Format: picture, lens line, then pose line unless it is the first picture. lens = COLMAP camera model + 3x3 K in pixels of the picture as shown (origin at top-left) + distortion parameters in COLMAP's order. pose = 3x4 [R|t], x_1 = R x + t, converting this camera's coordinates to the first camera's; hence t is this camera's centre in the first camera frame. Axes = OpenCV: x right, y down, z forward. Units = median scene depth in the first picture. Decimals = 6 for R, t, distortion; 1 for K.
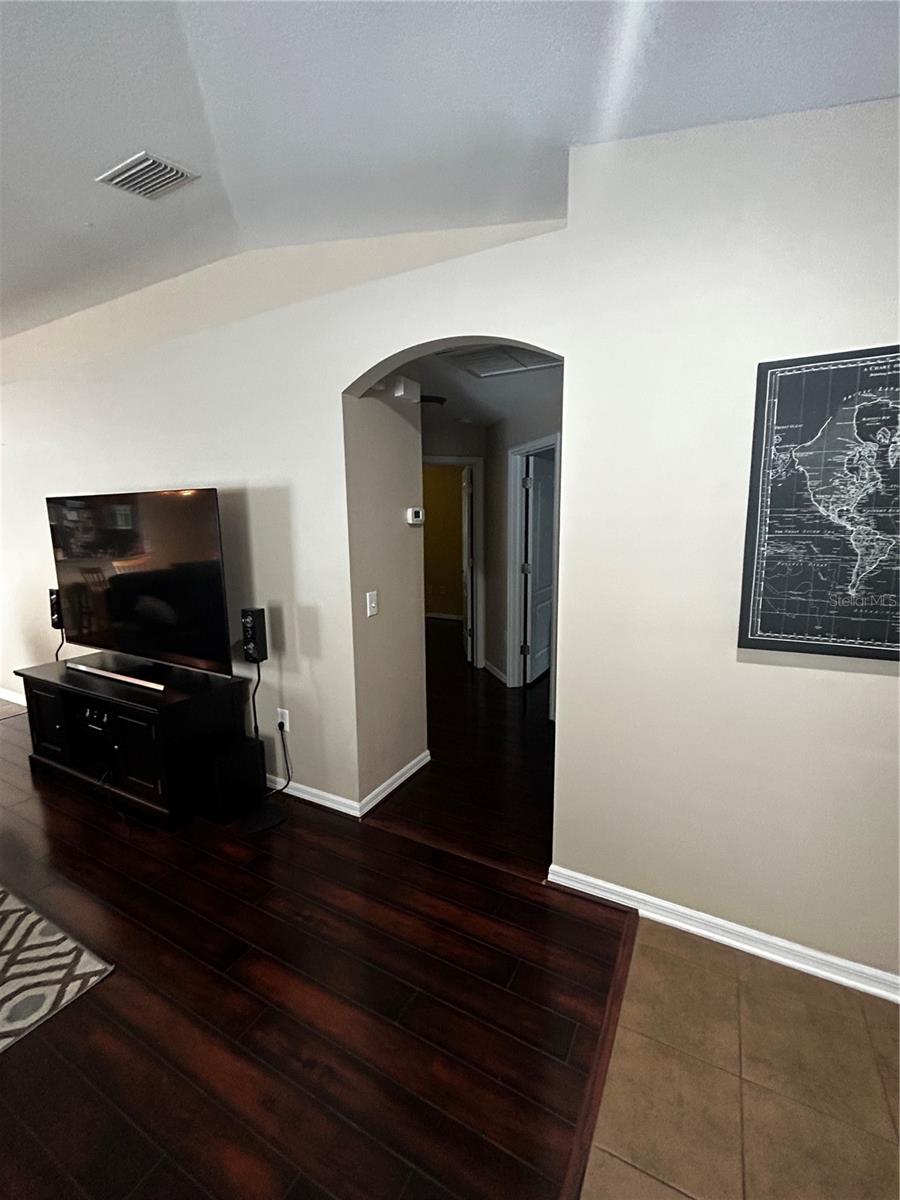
lens RADIAL K [[513.7, 0, 456.4], [0, 513.7, 597.8], [0, 0, 1]] dist [-0.001604, 0.002168]
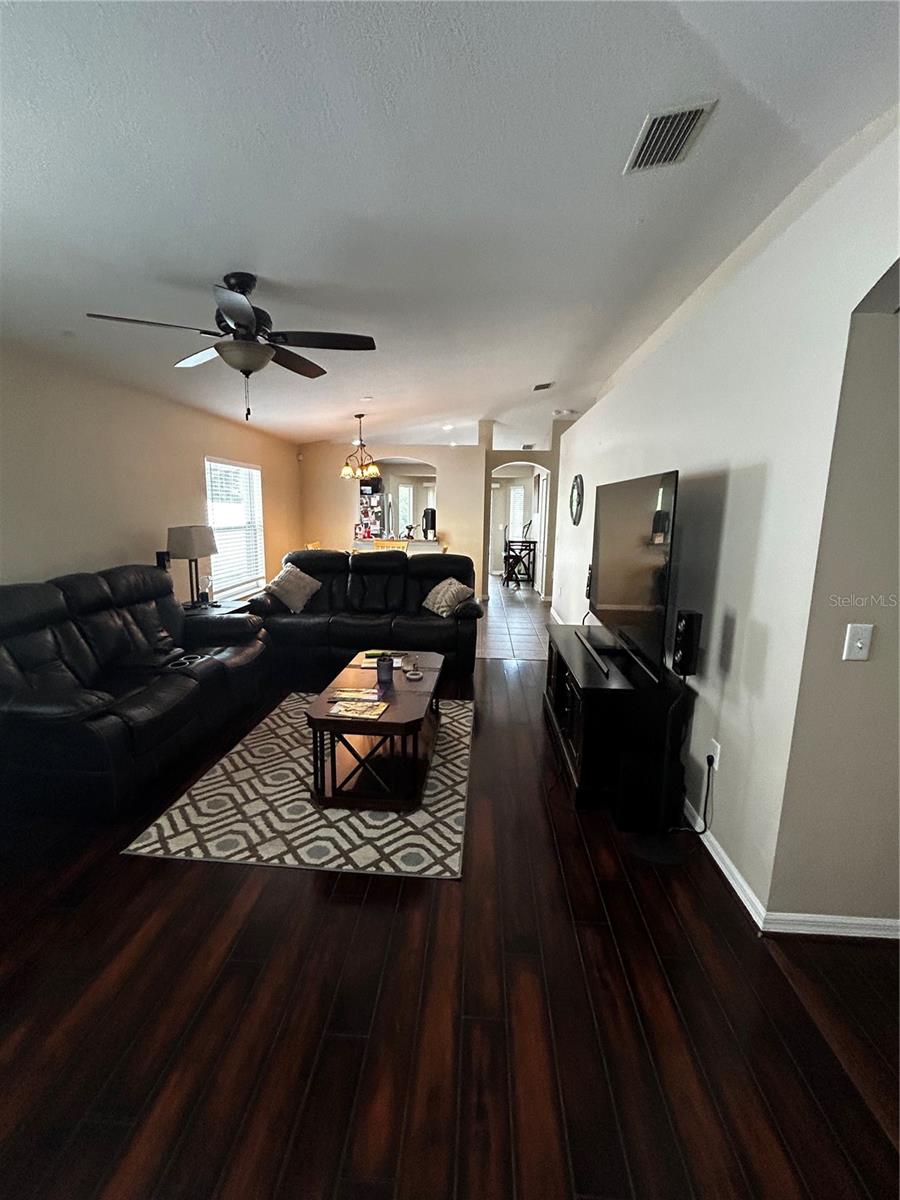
lens RADIAL K [[513.7, 0, 451.6], [0, 513.7, 598.7], [0, 0, 1]] dist [-0.001604, 0.002168]
pose [[0.413827, 0.174840, -0.893408, 0.224074], [-0.160192, 0.980056, 0.117596, -0.042713], [0.896151, 0.094453, 0.433581, 0.321427]]
